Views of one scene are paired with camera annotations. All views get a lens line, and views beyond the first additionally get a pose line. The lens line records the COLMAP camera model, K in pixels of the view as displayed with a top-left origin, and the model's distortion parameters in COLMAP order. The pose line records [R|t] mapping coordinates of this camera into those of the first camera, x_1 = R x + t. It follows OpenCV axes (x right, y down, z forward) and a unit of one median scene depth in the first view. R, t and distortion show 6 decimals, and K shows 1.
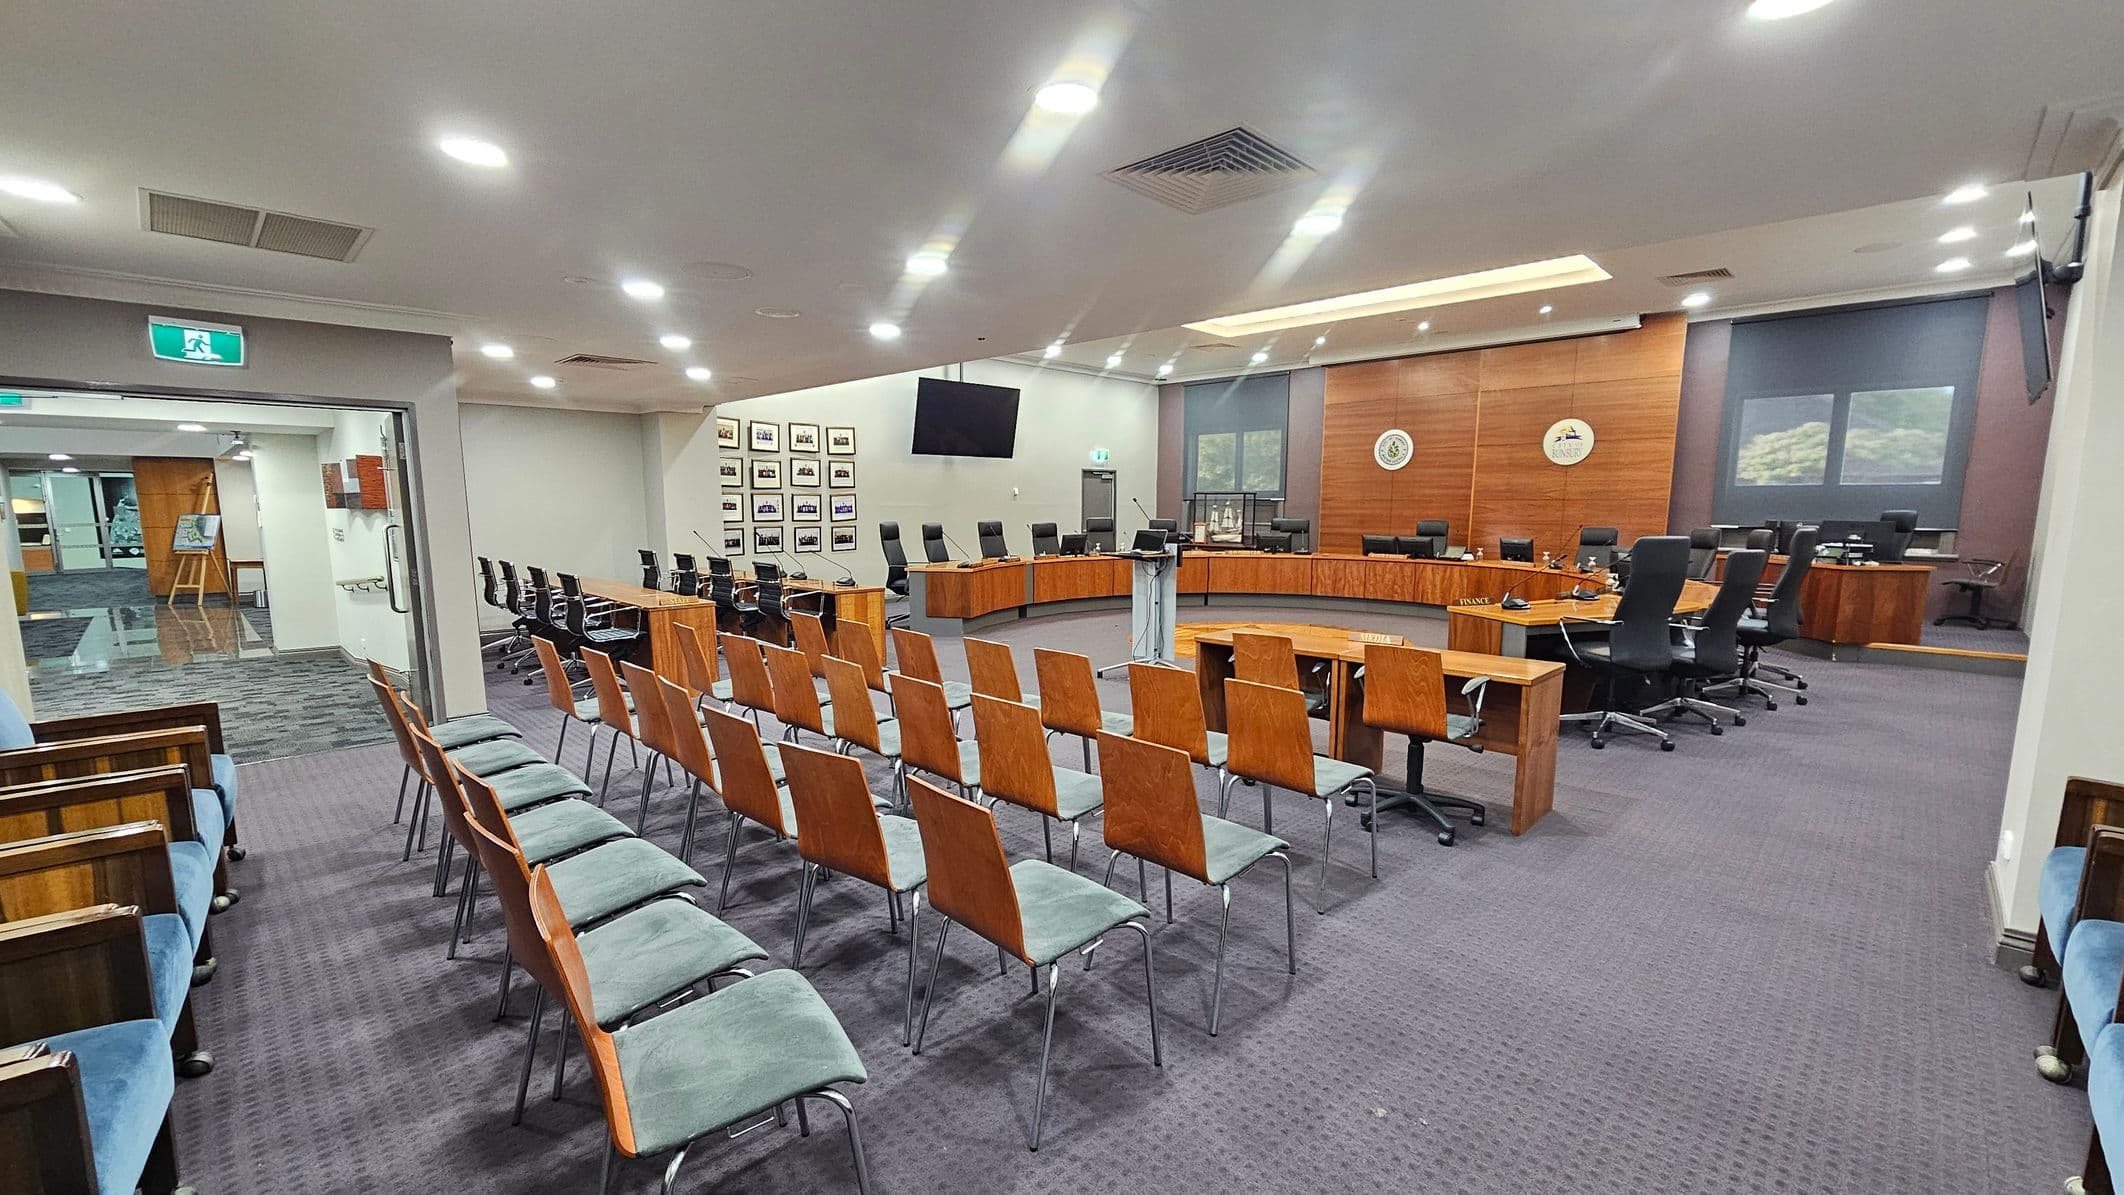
lens RADIAL K [[870.6, 0, 1060.6], [0, 870.6, 624.6], [0, 0, 1]] dist [-0.001708, 0.000165]
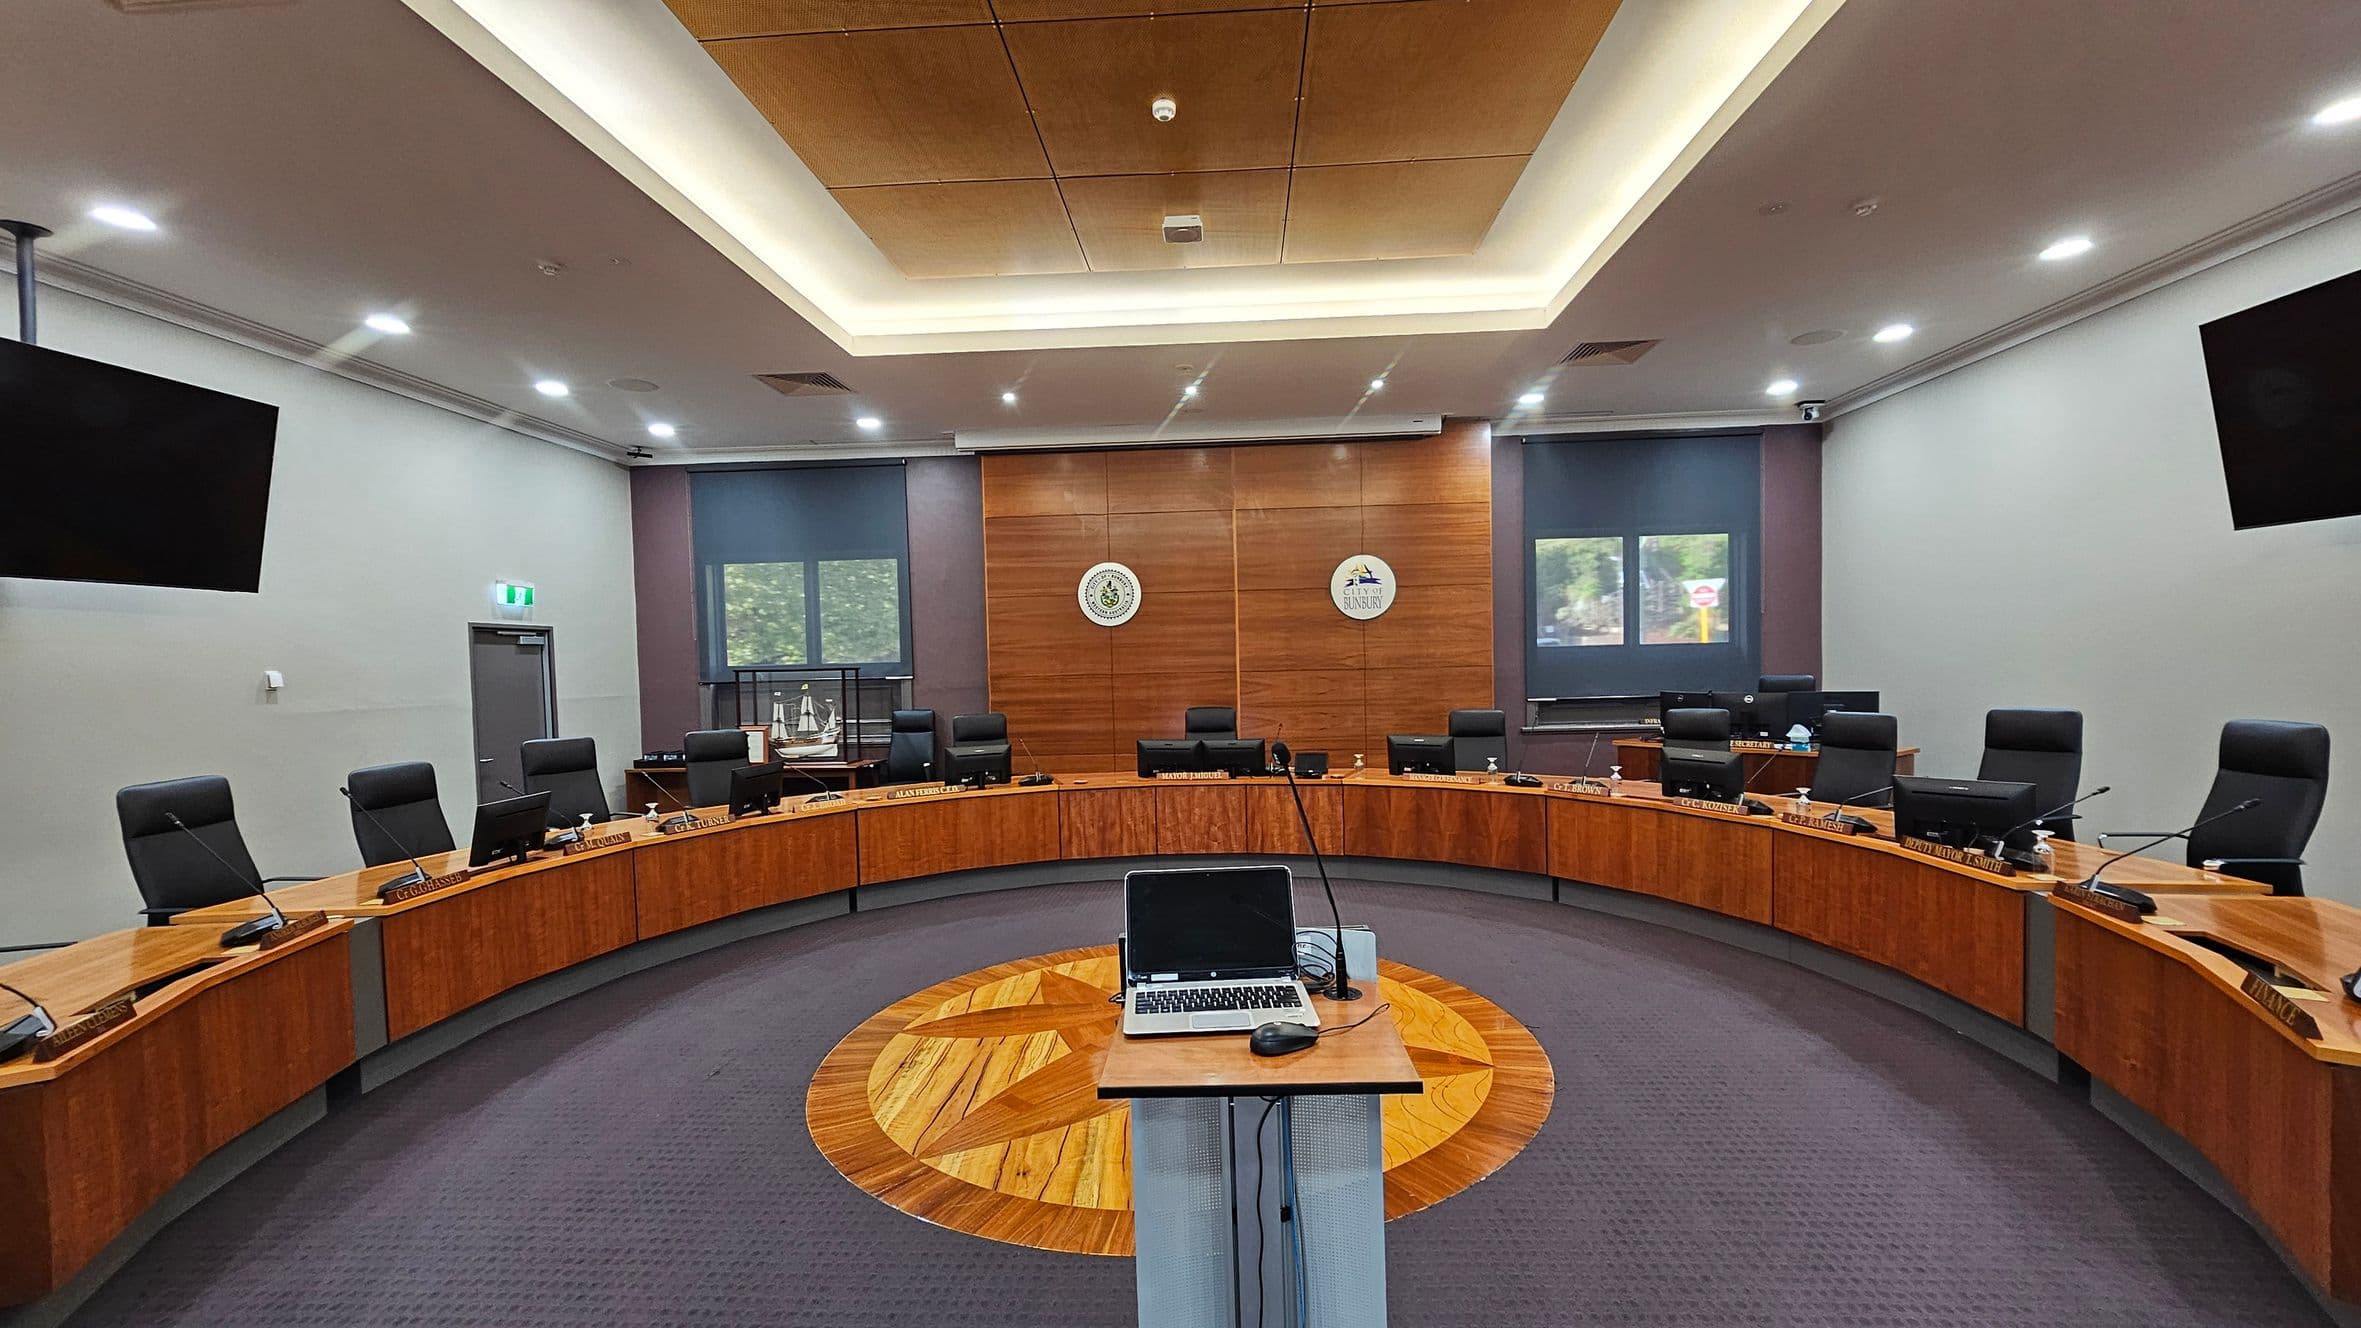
lens RADIAL K [[959.6, 0, 1189.5], [0, 959.6, 710.3], [0, 0, 1]] dist [-0.014155, -0.000096]
pose [[0.748740, -0.051010, 0.660898, -0.029578], [0.115829, 0.991763, -0.054677, -0.079170], [-0.652665, 0.117490, 0.748481, 0.484257]]
